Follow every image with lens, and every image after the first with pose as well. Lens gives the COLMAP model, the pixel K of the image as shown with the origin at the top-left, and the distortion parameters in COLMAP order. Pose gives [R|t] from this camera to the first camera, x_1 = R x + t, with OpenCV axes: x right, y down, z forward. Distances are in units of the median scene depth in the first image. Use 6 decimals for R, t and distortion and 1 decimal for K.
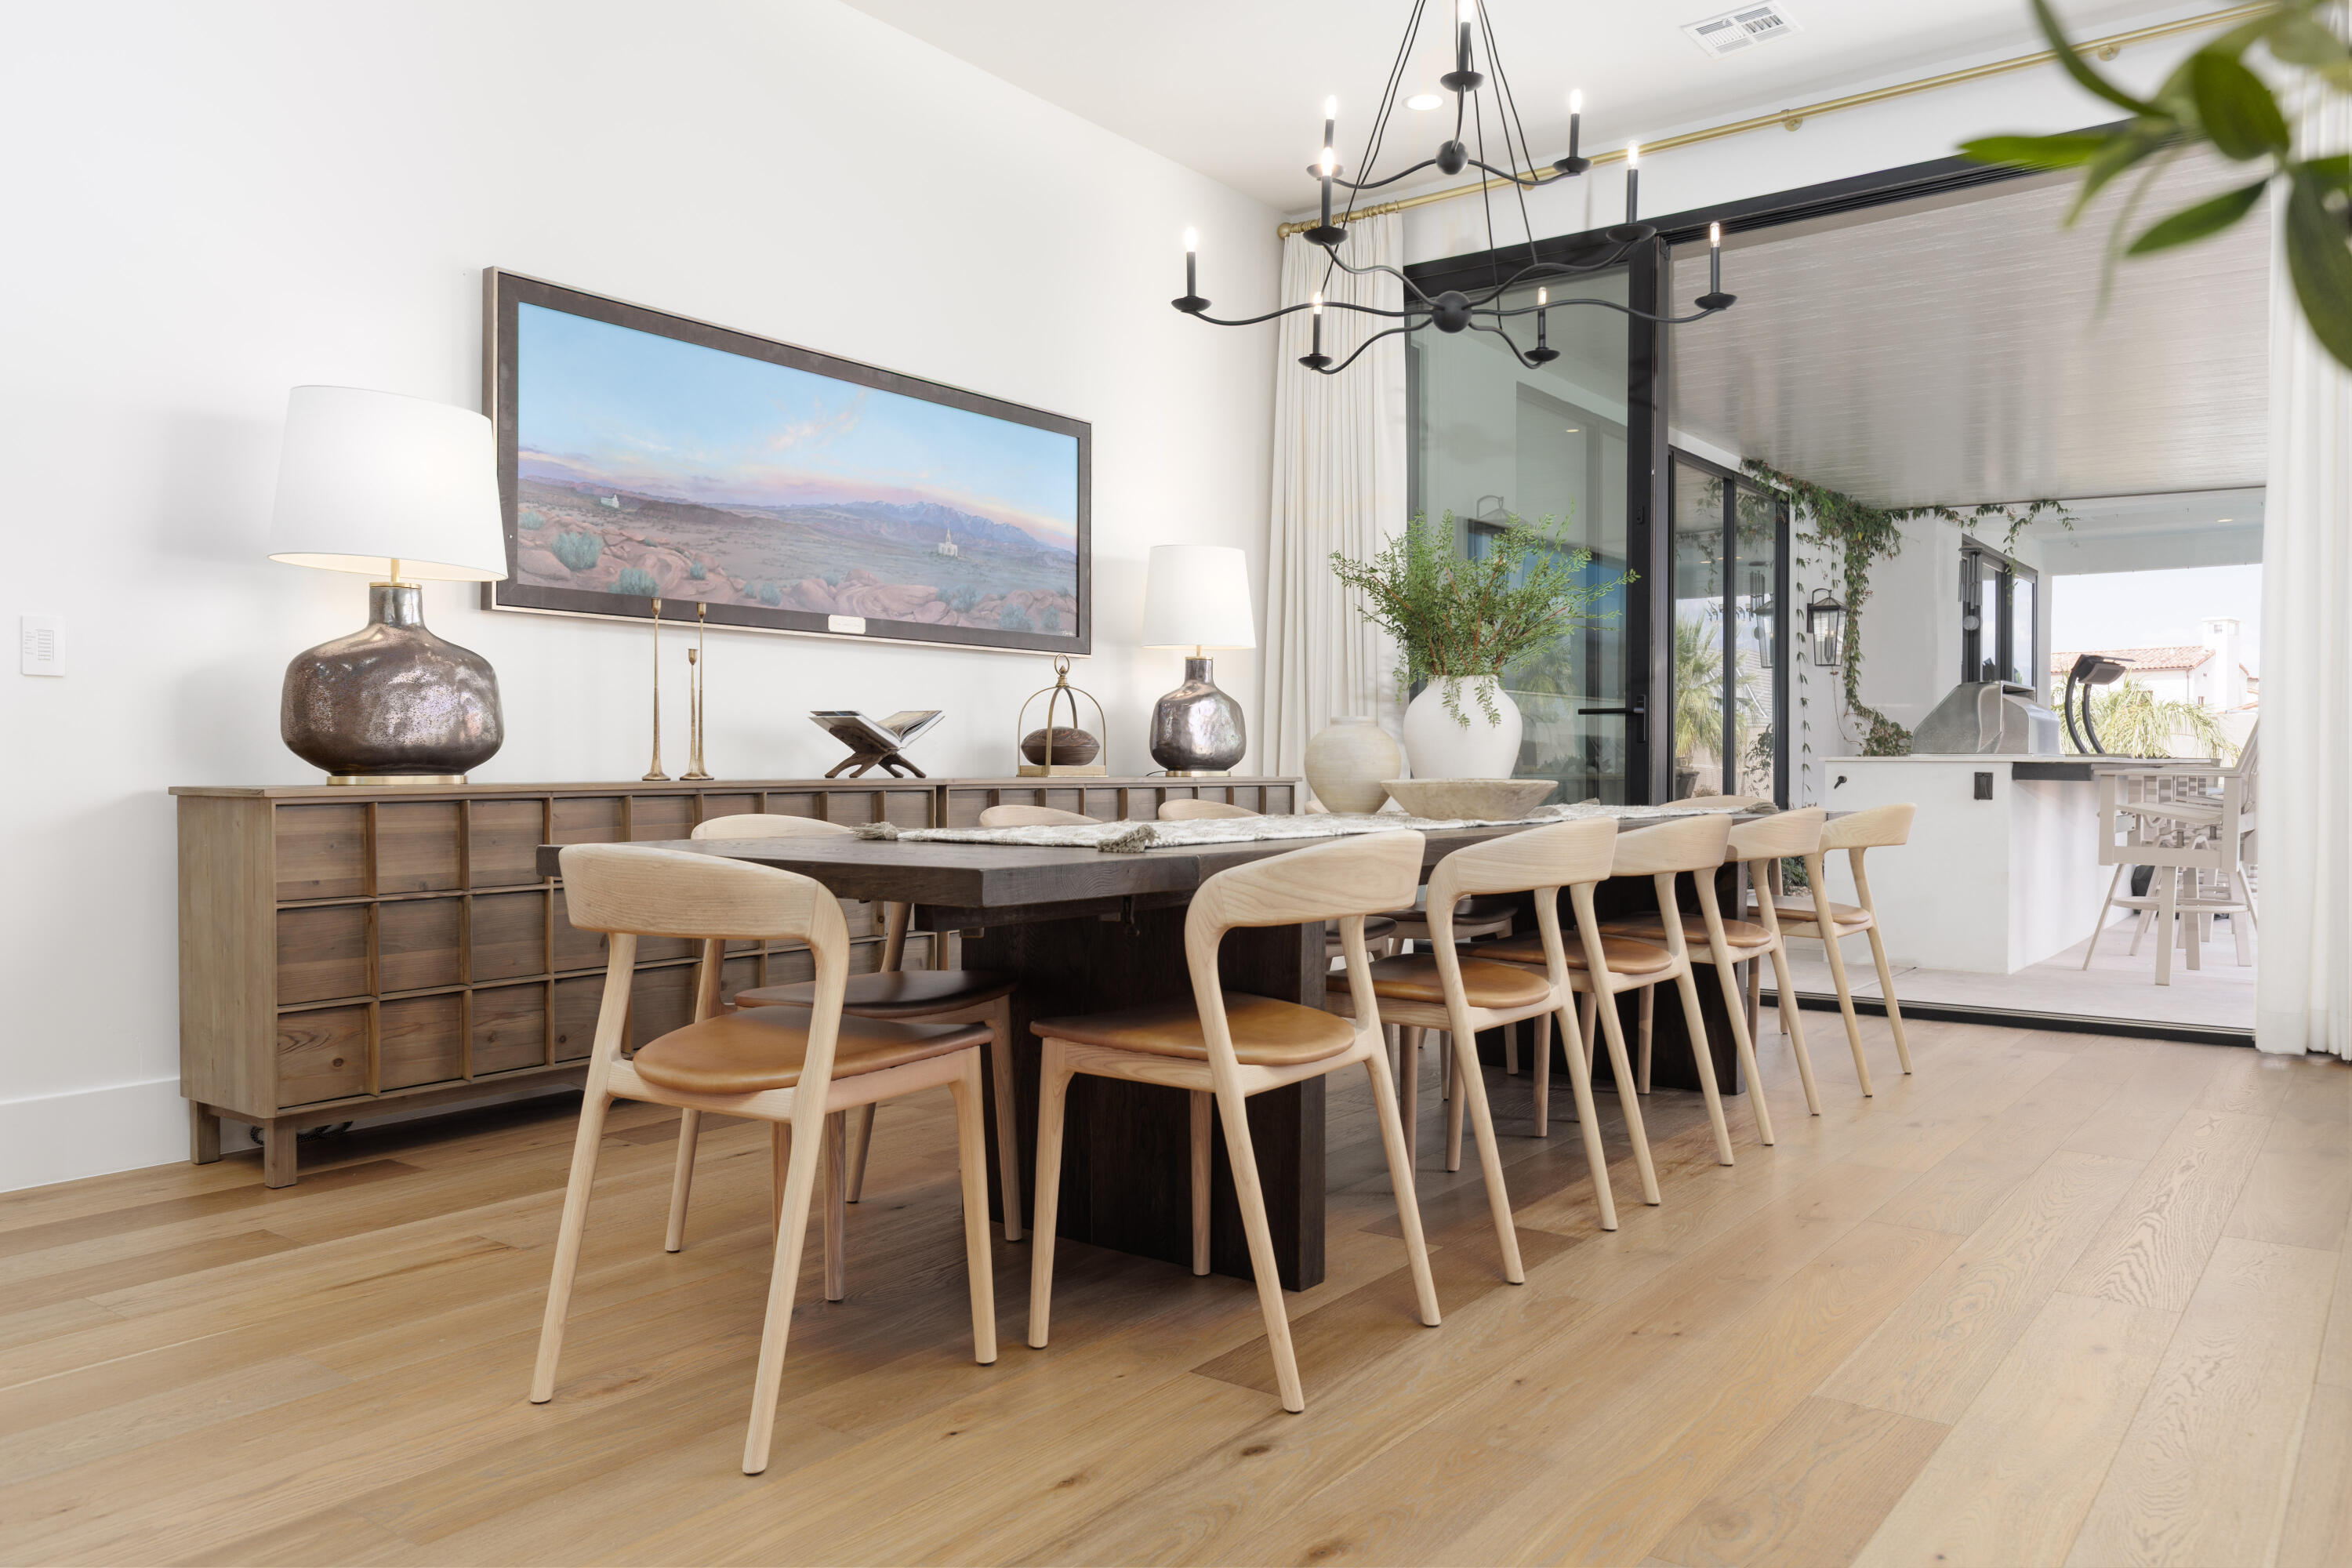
lens RADIAL K [[1659.7, 0, 1192.2], [0, 1659.7, 792.2], [0, 0, 1]] dist [0.012472, 0.001172]
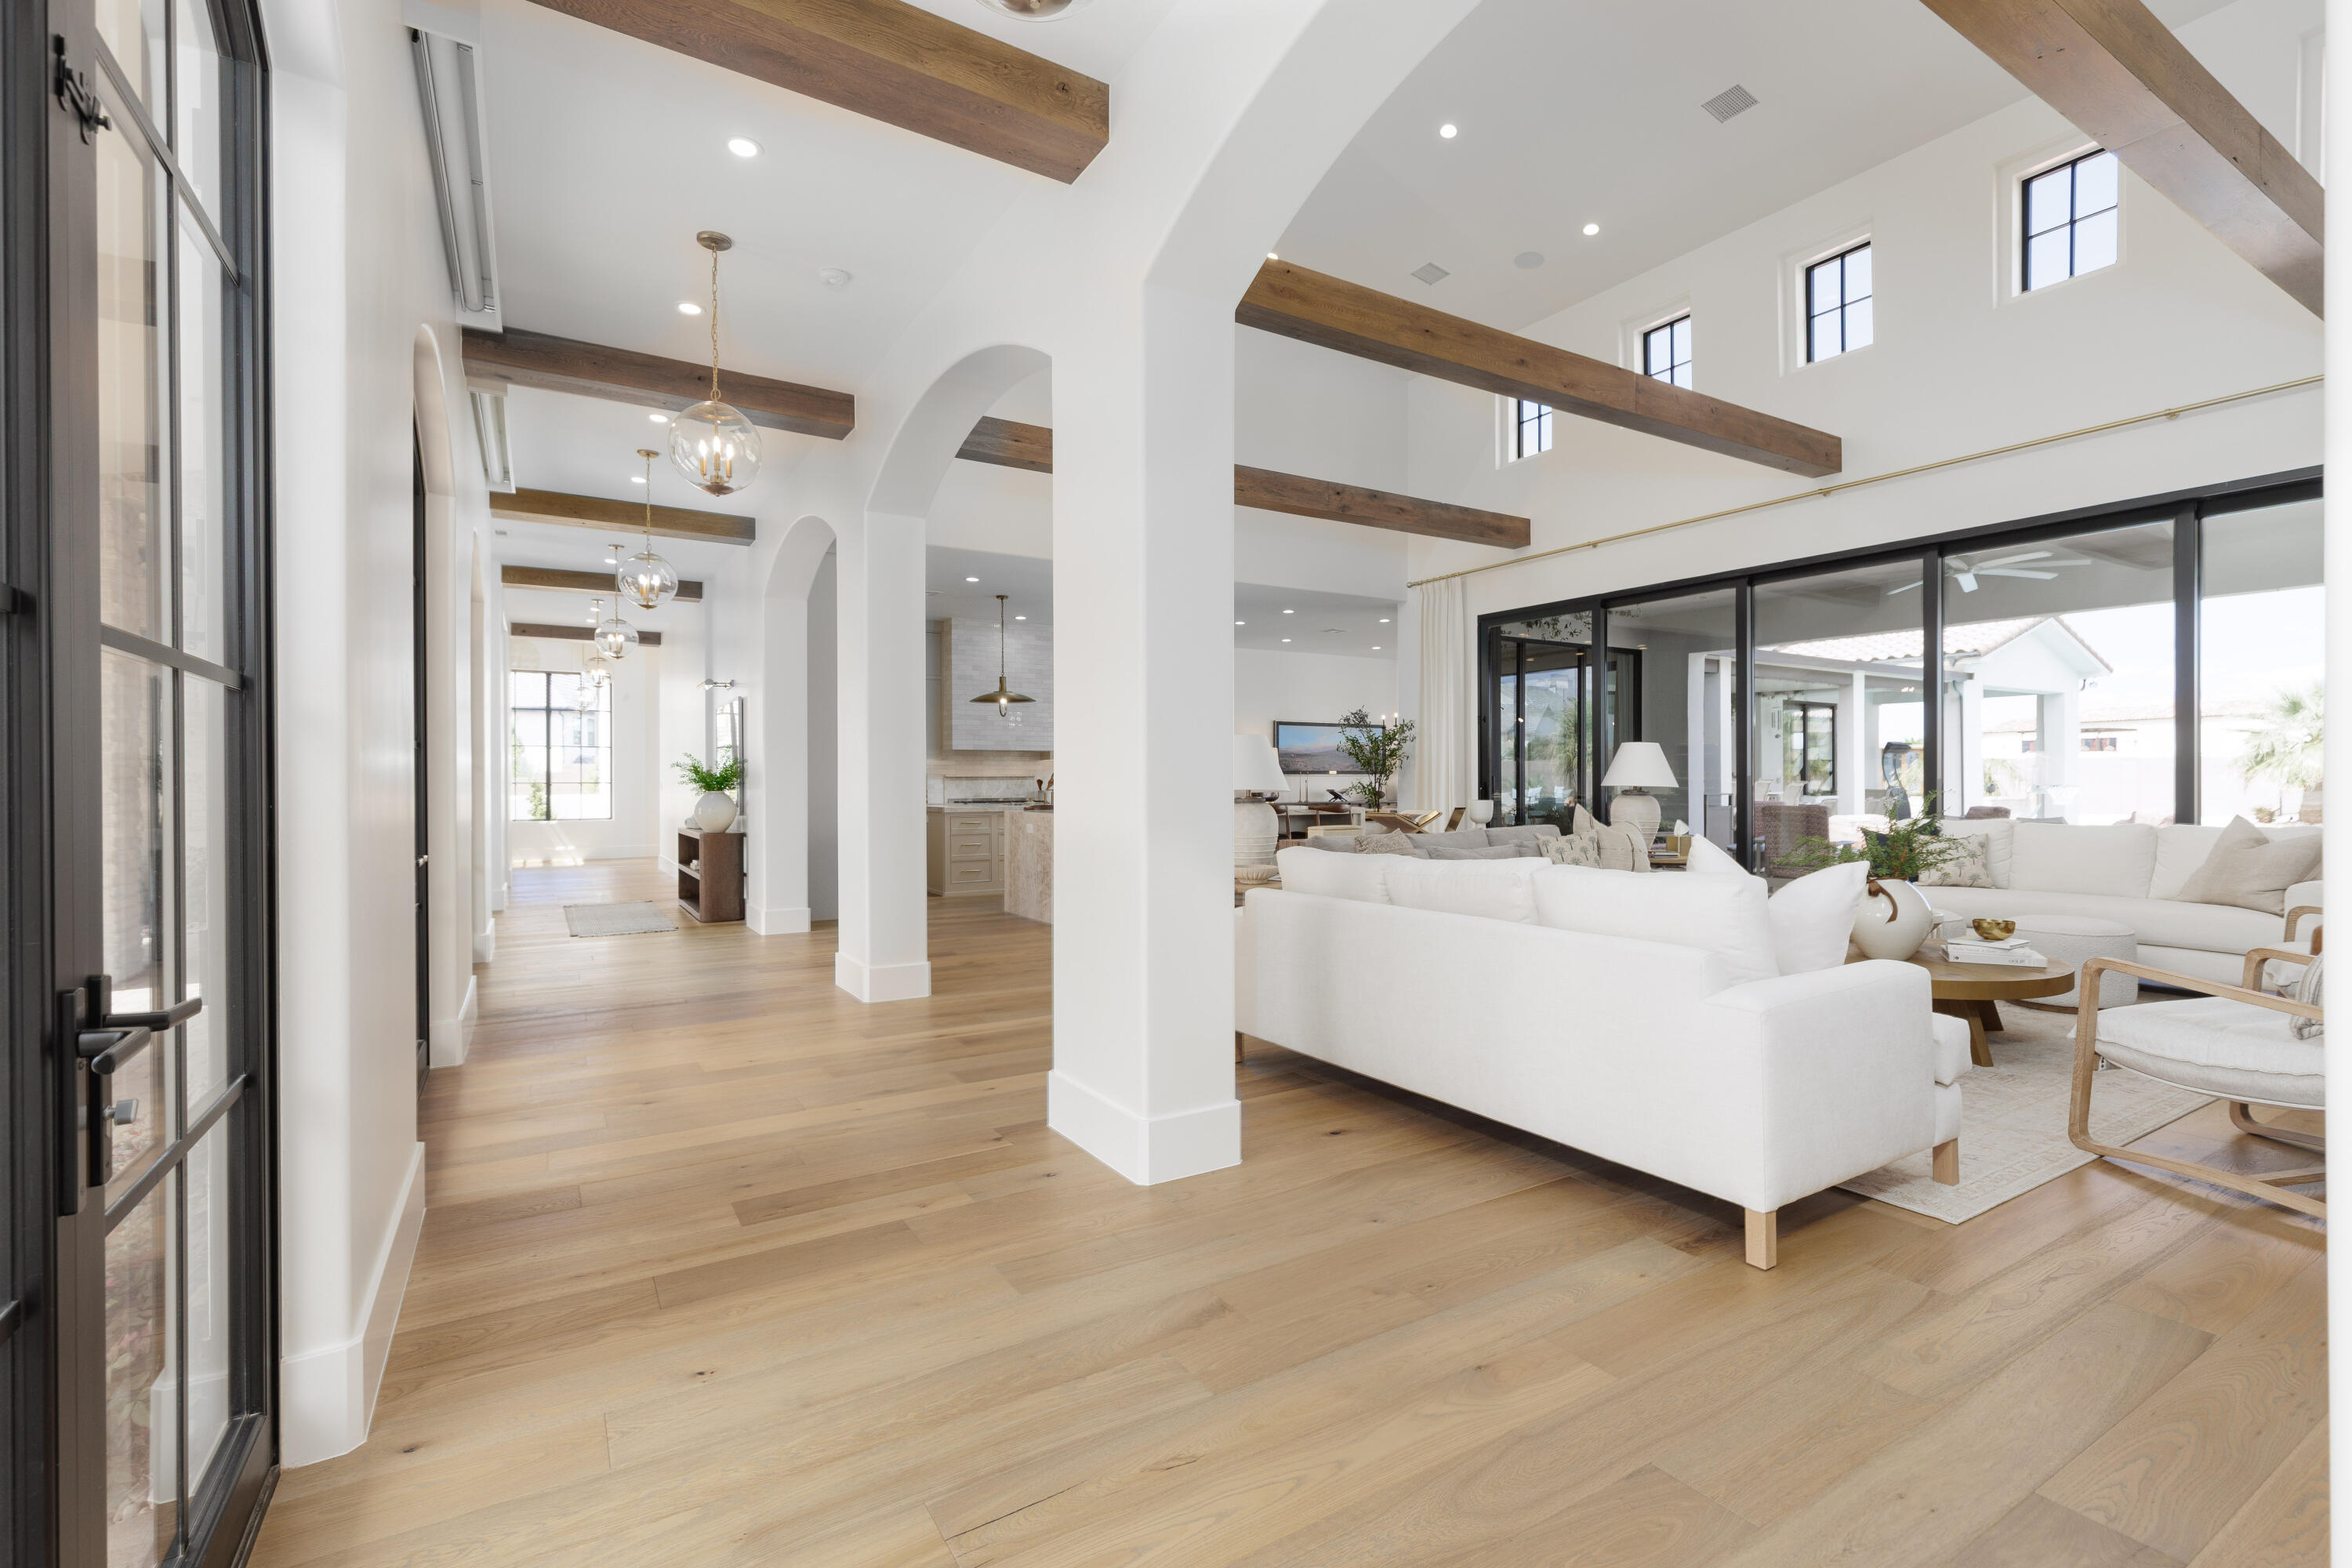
lens RADIAL K [[1046.9, 0, 1181.1], [0, 1046.9, 787.3], [0, 0, 1]] dist [0.001854, 0.000673]
pose [[0.929072, -0.004436, -0.369872, 0.574948], [0.000086, 0.999931, -0.011776, -0.013542], [0.369899, 0.010909, 0.929008, -2.270207]]
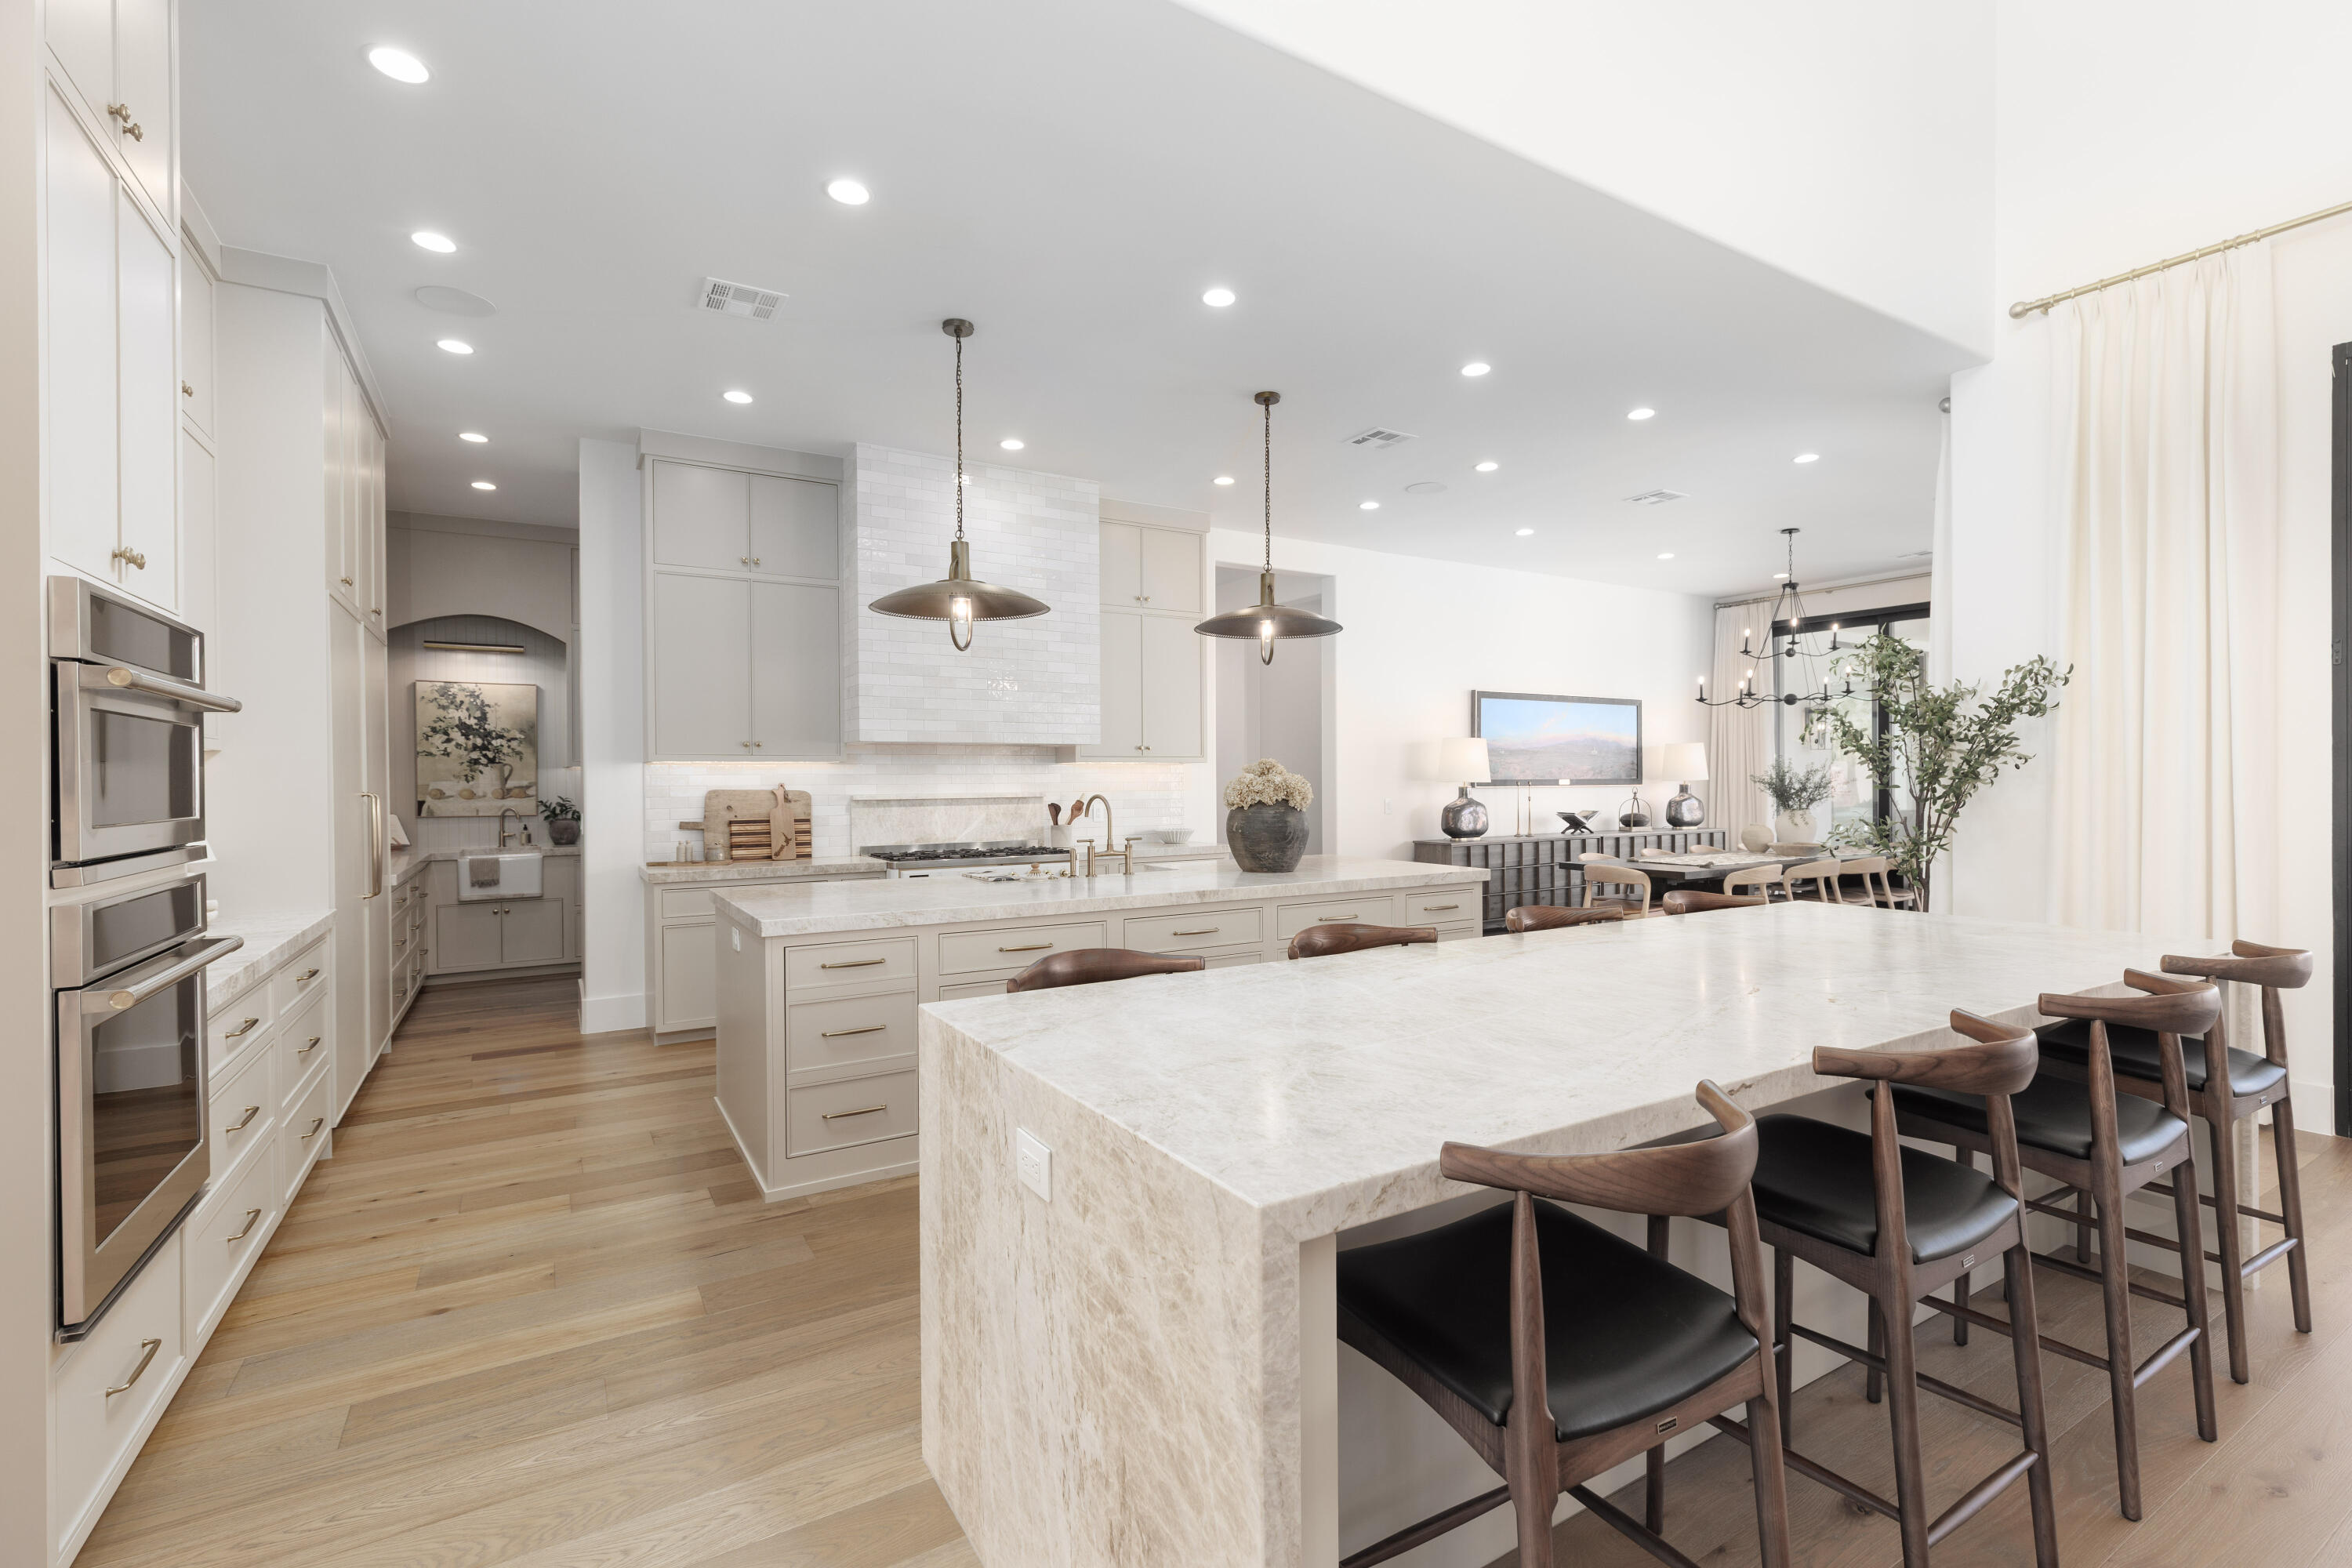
lens RADIAL K [[1046.9, 0, 1192.0], [0, 1046.9, 774.1], [0, 0, 1]] dist [0.001854, 0.000673]
pose [[0.930606, -0.009508, -0.365899, -0.140994], [0.001758, 0.999767, -0.021509, -0.075290], [0.366018, 0.019374, 0.930406, -1.020338]]
